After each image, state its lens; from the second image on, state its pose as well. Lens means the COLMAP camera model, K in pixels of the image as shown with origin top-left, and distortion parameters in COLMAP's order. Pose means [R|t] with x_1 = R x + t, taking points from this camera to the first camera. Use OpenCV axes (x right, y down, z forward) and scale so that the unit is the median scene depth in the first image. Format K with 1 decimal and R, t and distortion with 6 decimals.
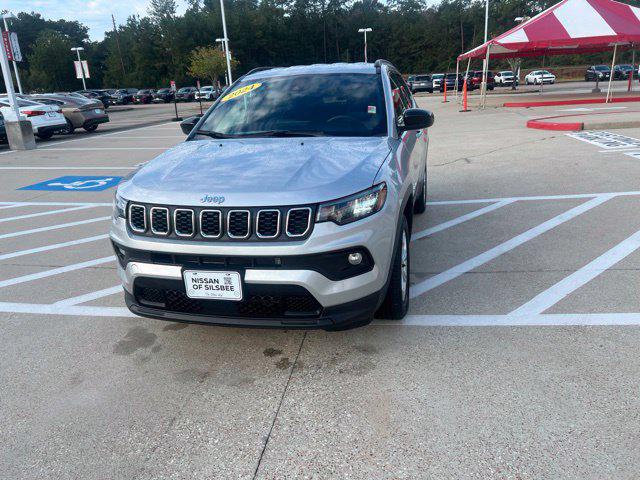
lens RADIAL K [[481.6, 0, 317.4], [0, 481.6, 242.3], [0, 0, 1]] dist [0.045690, -0.043745]
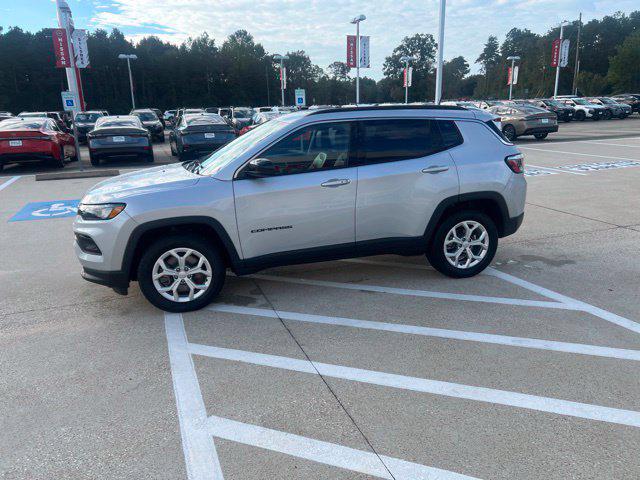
lens RADIAL K [[481.6, 0, 321.8], [0, 481.6, 245.3], [0, 0, 1]] dist [0.045690, -0.043745]
pose [[0.485234, 0.275438, -0.829869, 0.863710], [-0.268896, 0.950102, 0.158118, -0.203228], [0.832011, 0.146424, 0.535086, 0.369413]]
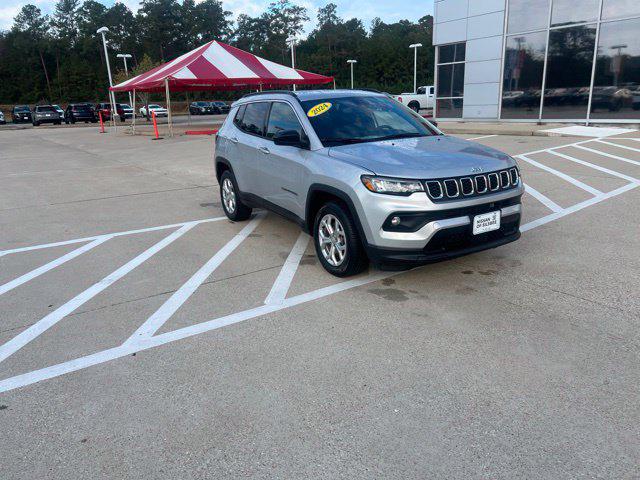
lens RADIAL K [[481.6, 0, 315.3], [0, 481.6, 239.1], [0, 0, 1]] dist [0.045690, -0.043745]
pose [[0.709554, -0.169444, 0.683975, -0.818000], [0.216608, 0.976109, 0.017108, -0.003514], [-0.670533, 0.136015, 0.729305, 0.105198]]
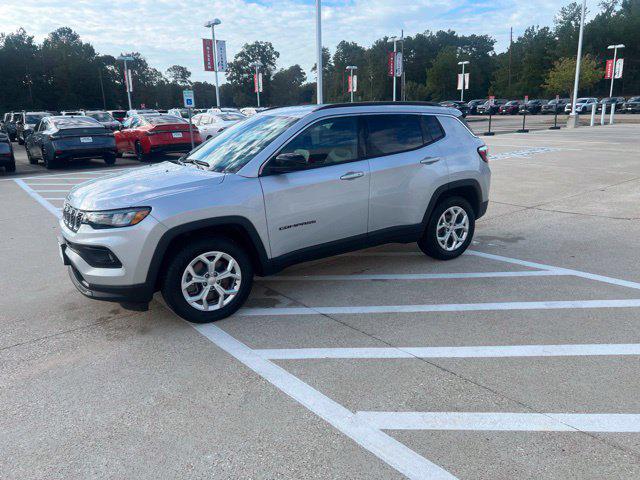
lens RADIAL K [[481.6, 0, 321.3], [0, 481.6, 234.4], [0, 0, 1]] dist [0.045690, -0.043745]
pose [[0.732861, 0.201872, -0.649740, 0.689756], [-0.221719, 0.973699, 0.052442, -0.113818], [0.643238, 0.105628, 0.758345, 0.155704]]
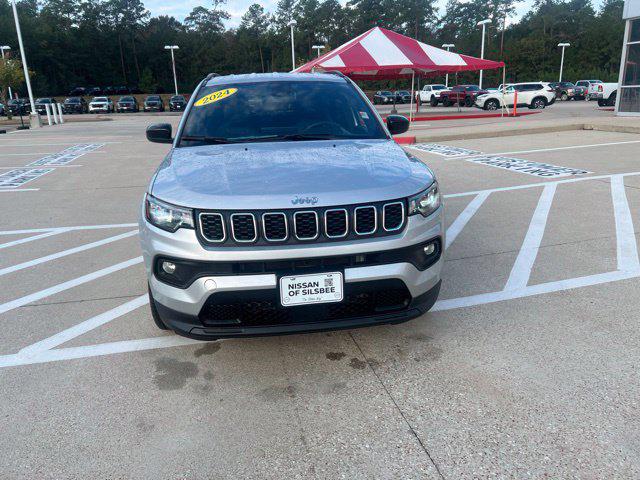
lens RADIAL K [[481.6, 0, 317.5], [0, 481.6, 234.8], [0, 0, 1]] dist [0.045690, -0.043745]
pose [[0.925737, -0.080232, 0.369559, -0.261365], [0.098810, 0.994605, -0.031586, 0.006106], [-0.365031, 0.065757, 0.928670, 0.048586]]
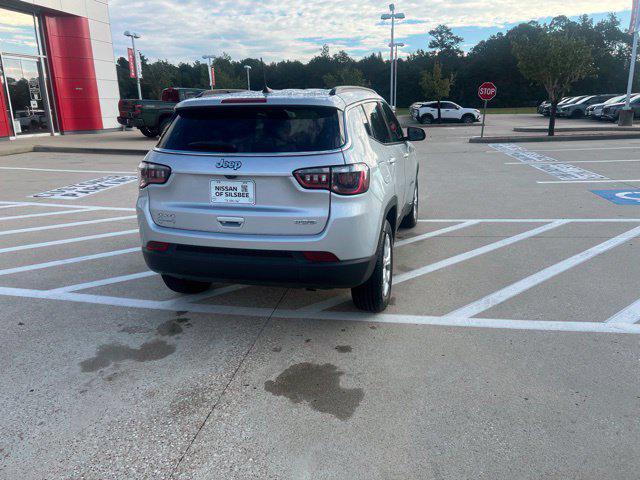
lens RADIAL K [[481.6, 0, 317.7], [0, 481.6, 239.7], [0, 0, 1]] dist [0.045690, -0.043745]
pose [[-0.998305, 0.048701, 0.031873, -0.013508], [0.058203, 0.838245, 0.542179, -0.575149], [-0.000313, 0.543115, -0.839659, 1.753627]]
